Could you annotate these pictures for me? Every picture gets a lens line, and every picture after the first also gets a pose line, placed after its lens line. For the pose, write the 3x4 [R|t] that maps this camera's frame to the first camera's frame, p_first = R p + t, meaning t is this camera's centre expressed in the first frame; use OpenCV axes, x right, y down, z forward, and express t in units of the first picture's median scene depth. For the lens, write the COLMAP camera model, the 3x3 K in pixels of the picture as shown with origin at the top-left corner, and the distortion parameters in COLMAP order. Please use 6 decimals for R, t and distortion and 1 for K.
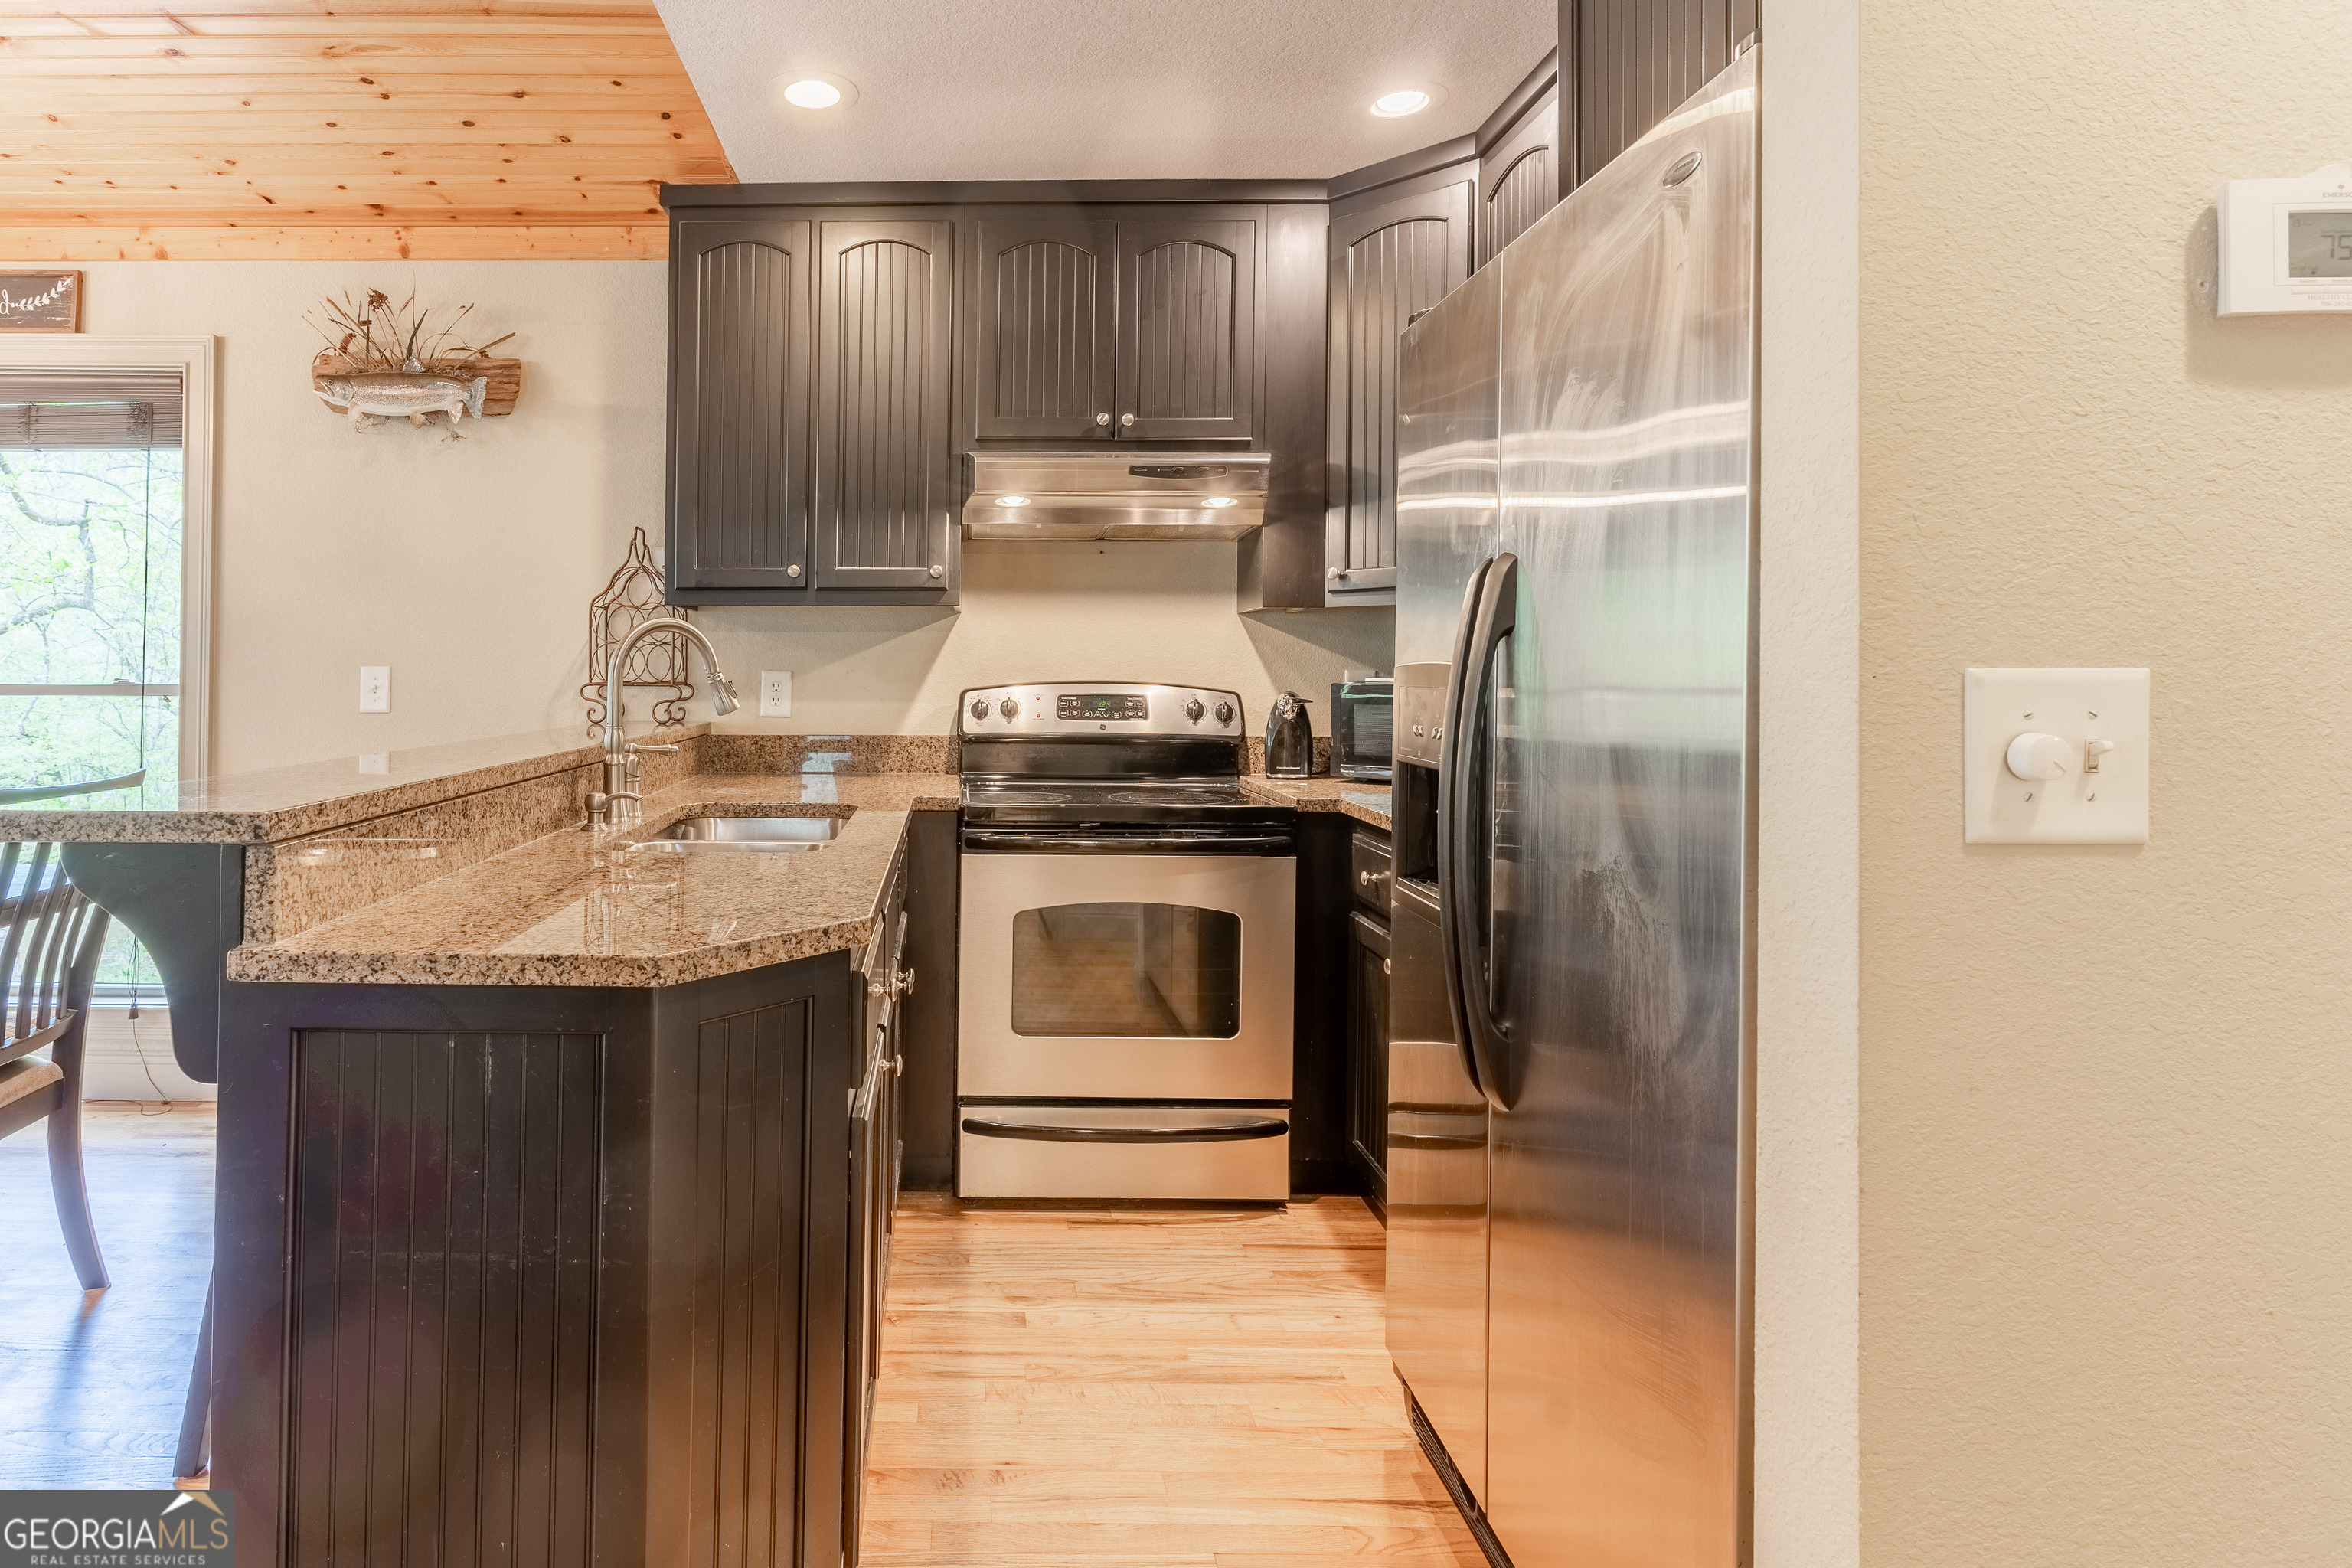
lens RADIAL K [[1288.1, 0, 1006.5], [0, 1288.1, 658.8], [0, 0, 1]] dist [0.002673, -0.001276]
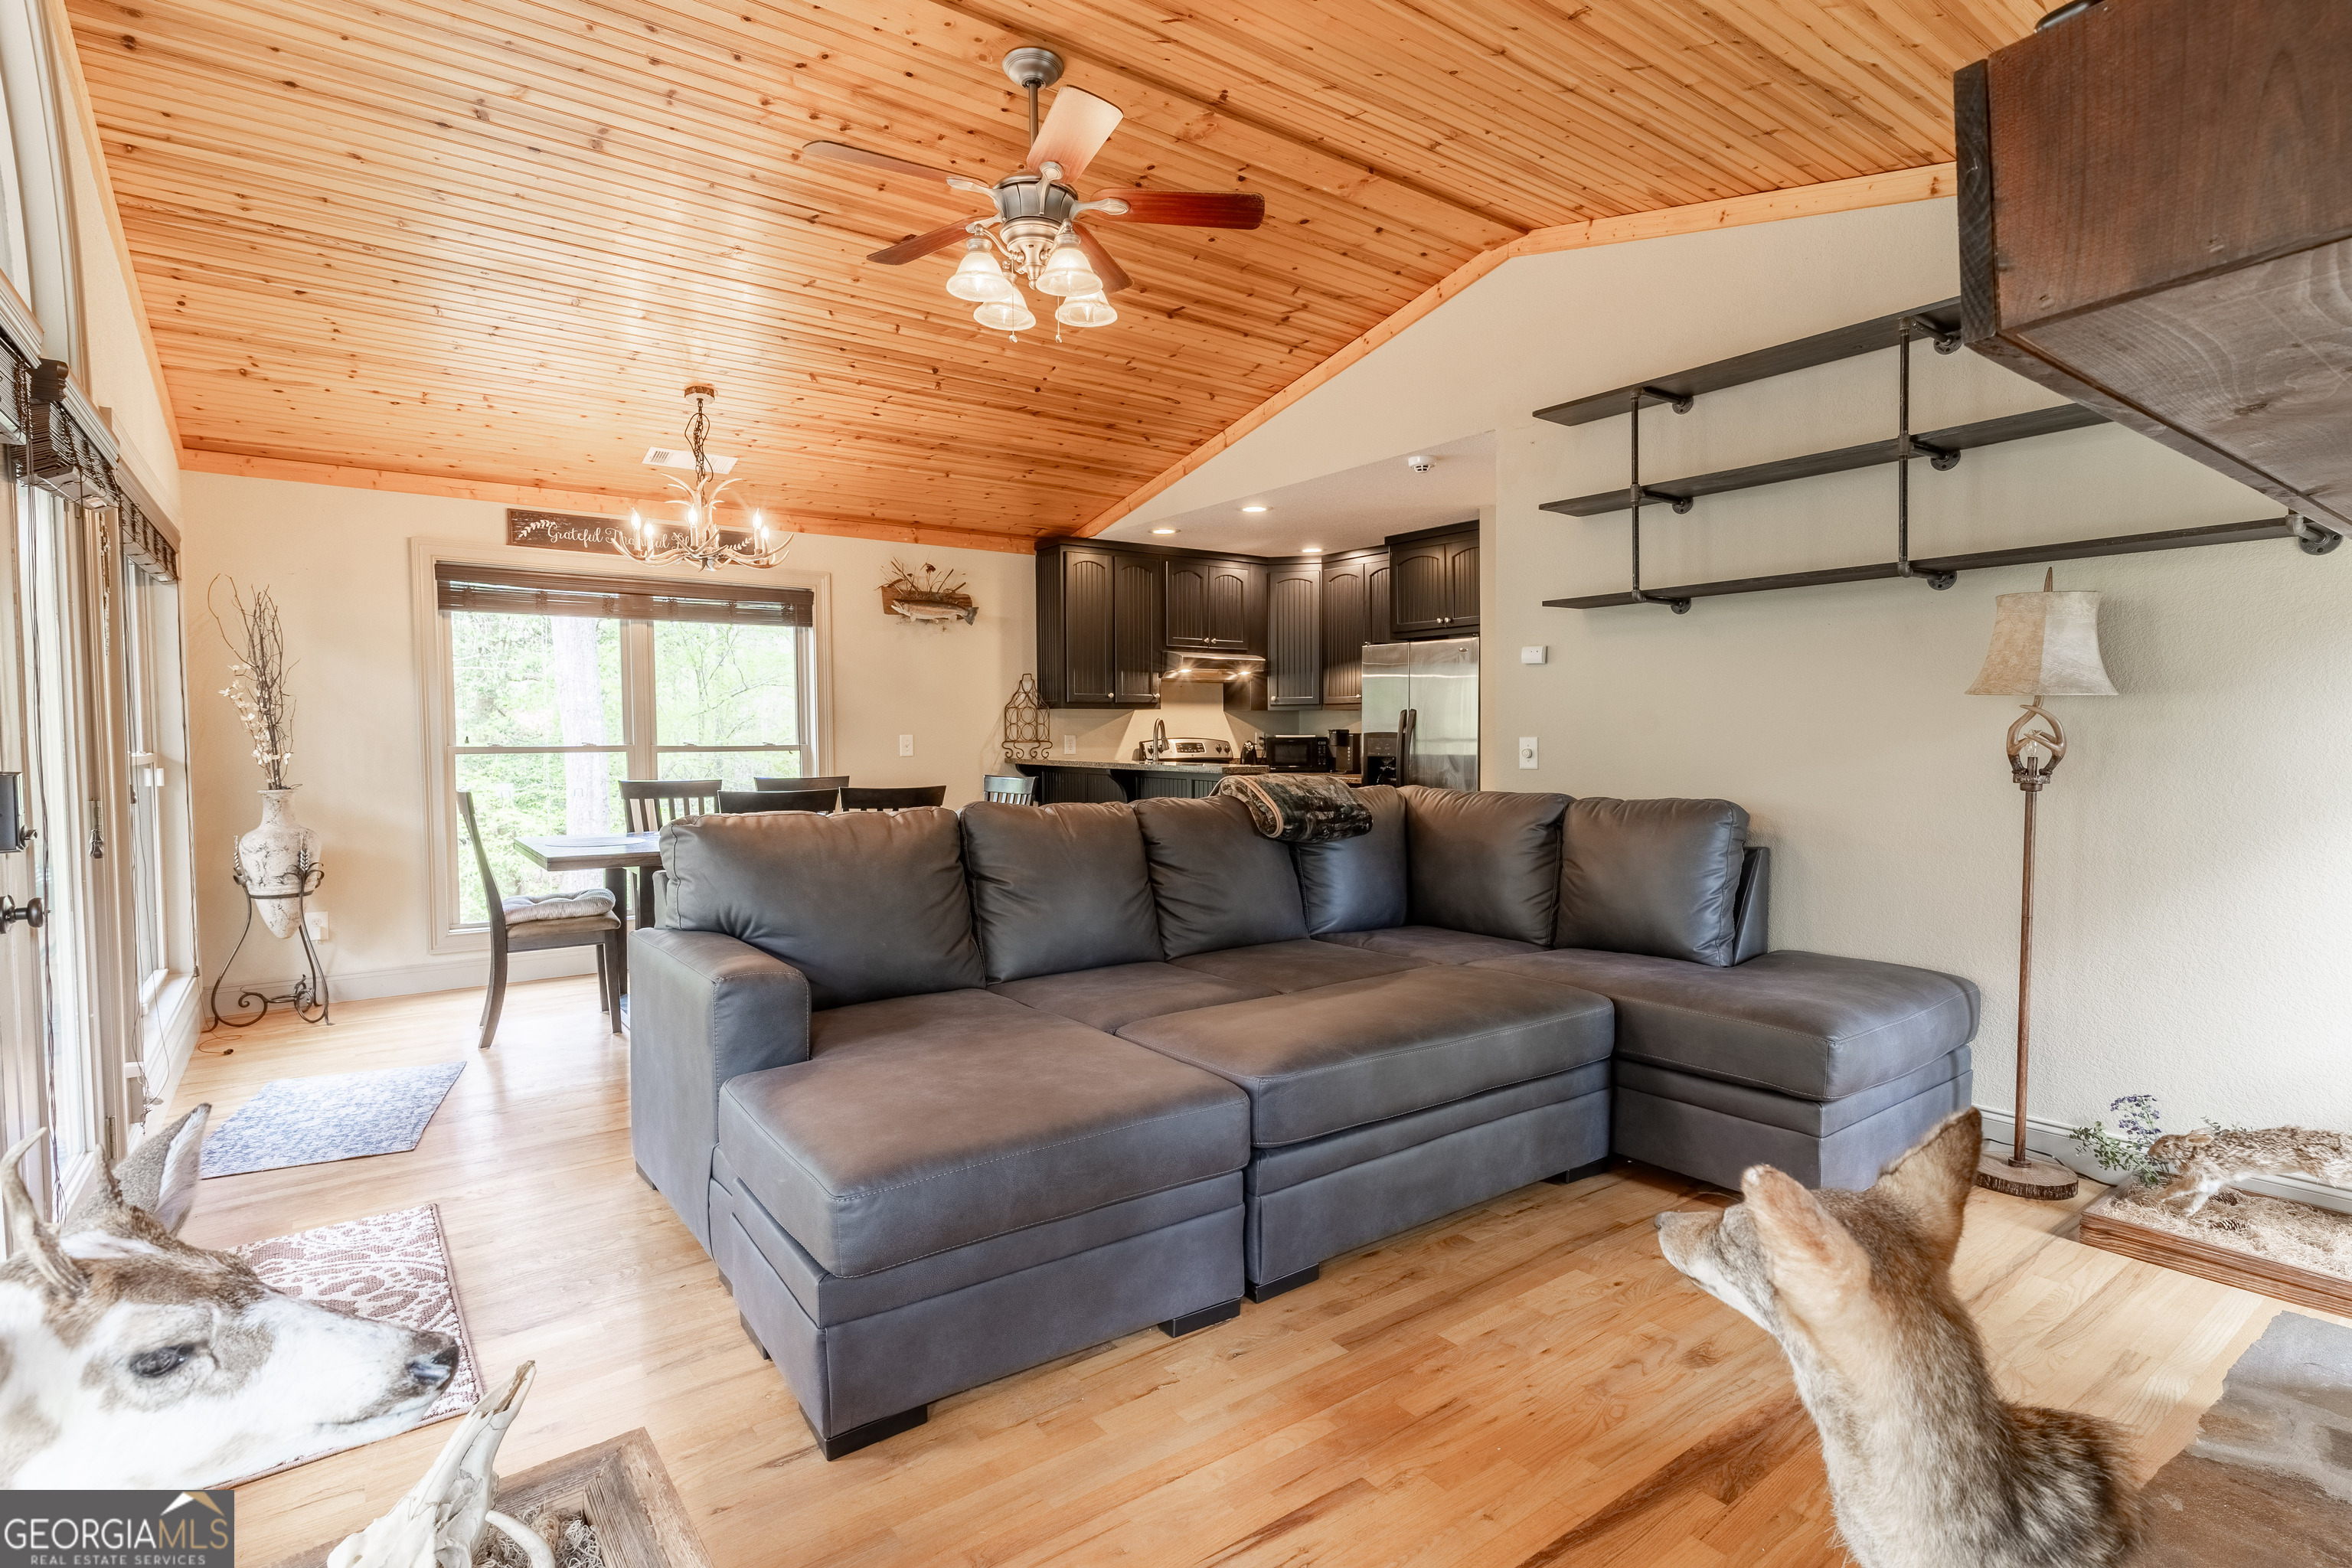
lens RADIAL K [[1168.9, 0, 1176.0], [0, 1168.9, 784.0], [0, 0, 1]] dist [0.003589, -0.000458]
pose [[0.794537, -0.035787, 0.606160, -1.362517], [0.000534, 0.998302, 0.058240, -0.026619], [-0.607215, -0.045950, 0.793207, -0.845275]]
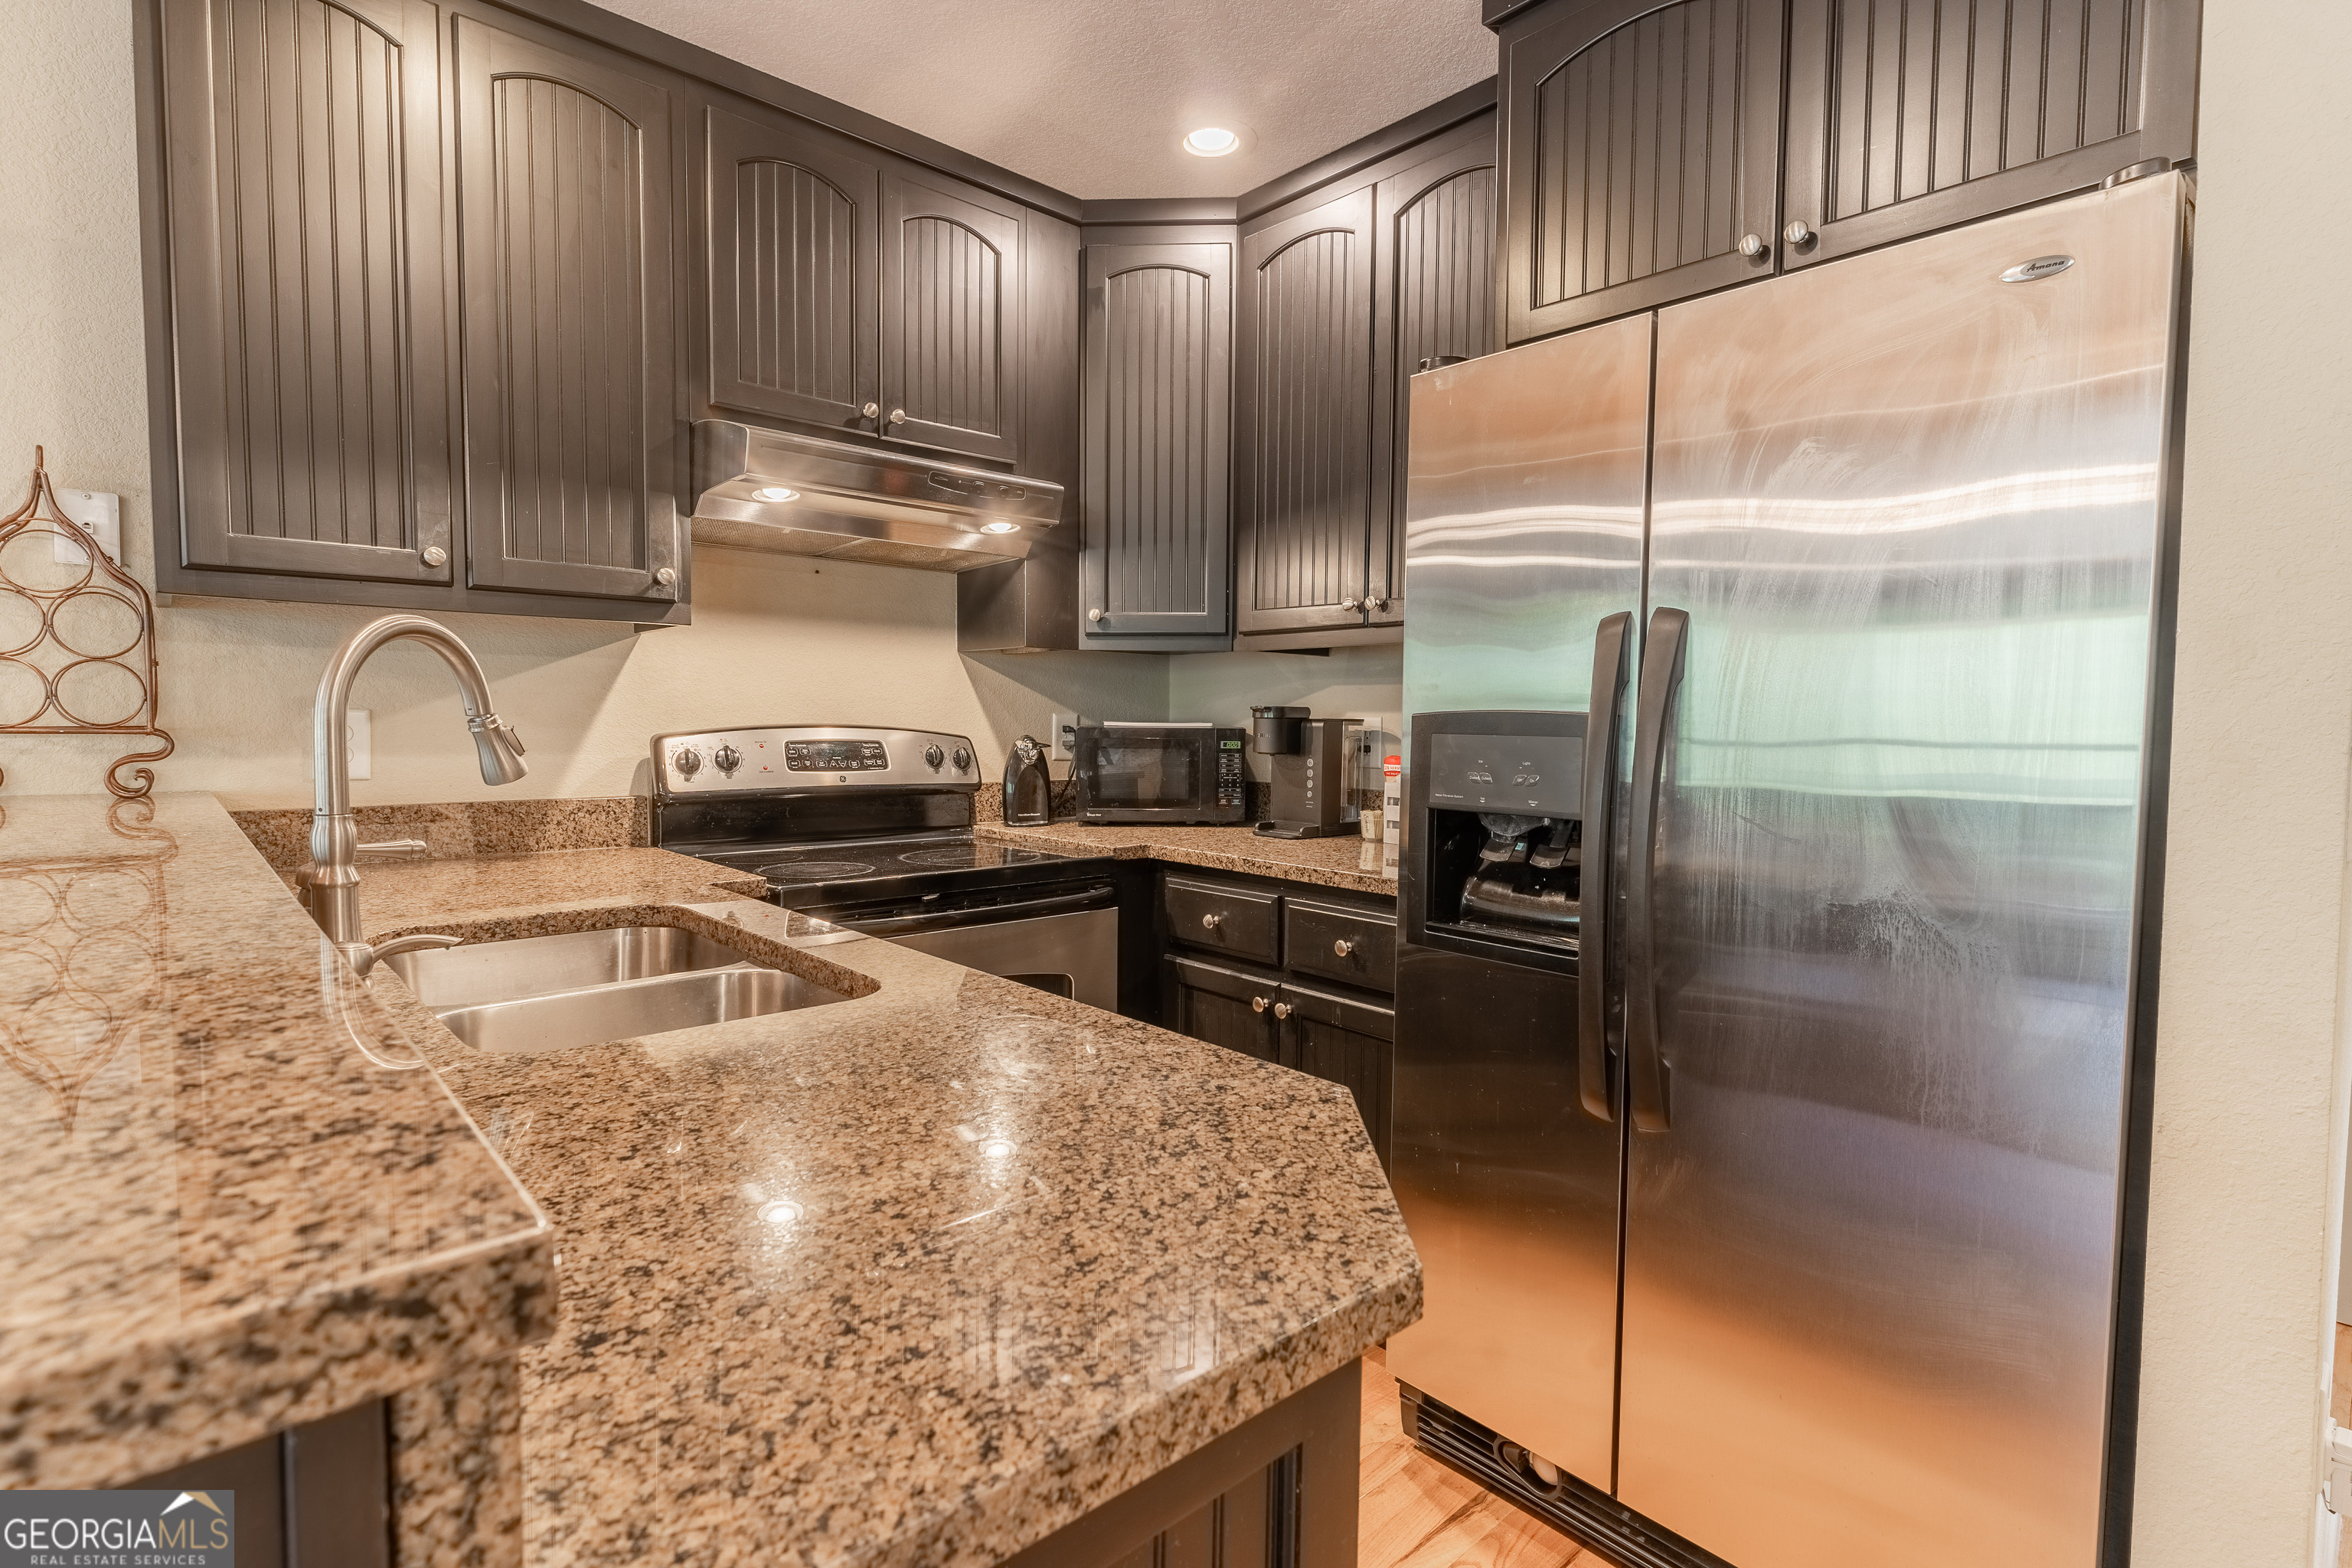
lens RADIAL K [[1116.2, 0, 1176.1], [0, 1116.2, 776.4], [0, 0, 1]] dist [0.001099, 0.000239]
pose [[0.725403, -0.032727, 0.687546, -0.265952], [-0.014638, 0.997910, 0.062943, 0.001653], [-0.688169, -0.055723, 0.723408, 0.306839]]
